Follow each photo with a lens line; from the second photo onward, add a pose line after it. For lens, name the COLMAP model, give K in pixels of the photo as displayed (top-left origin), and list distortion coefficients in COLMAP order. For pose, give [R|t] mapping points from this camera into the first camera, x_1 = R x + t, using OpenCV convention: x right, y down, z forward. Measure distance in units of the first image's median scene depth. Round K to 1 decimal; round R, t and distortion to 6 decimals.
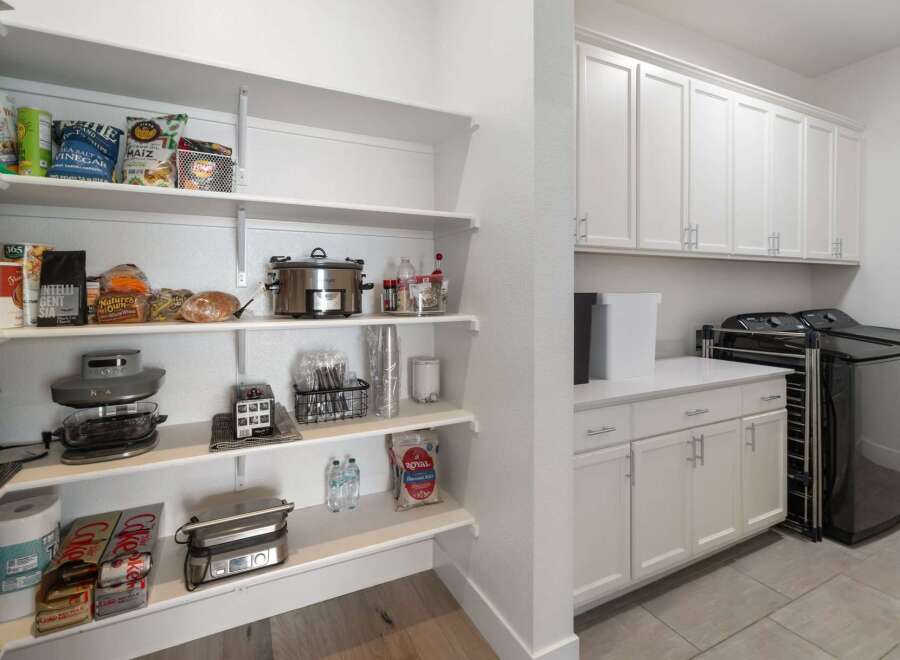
lens RADIAL K [[446.1, 0, 448.0], [0, 446.1, 300.7], [0, 0, 1]] dist [0.002786, 0.000141]
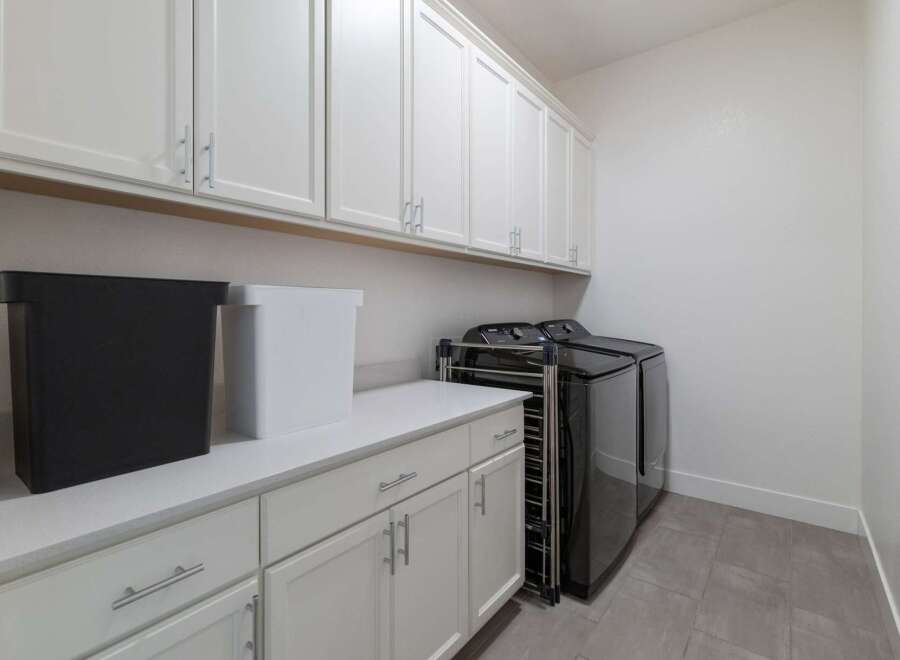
lens RADIAL K [[480.7, 0, 451.3], [0, 480.7, 315.6], [0, 0, 1]] dist [0.000710, 0.000581]
pose [[0.892326, 0.000052, 0.451391, 0.254794], [0.001848, 0.999991, -0.003768, 0.020116], [-0.451387, 0.004196, 0.892319, 0.294712]]
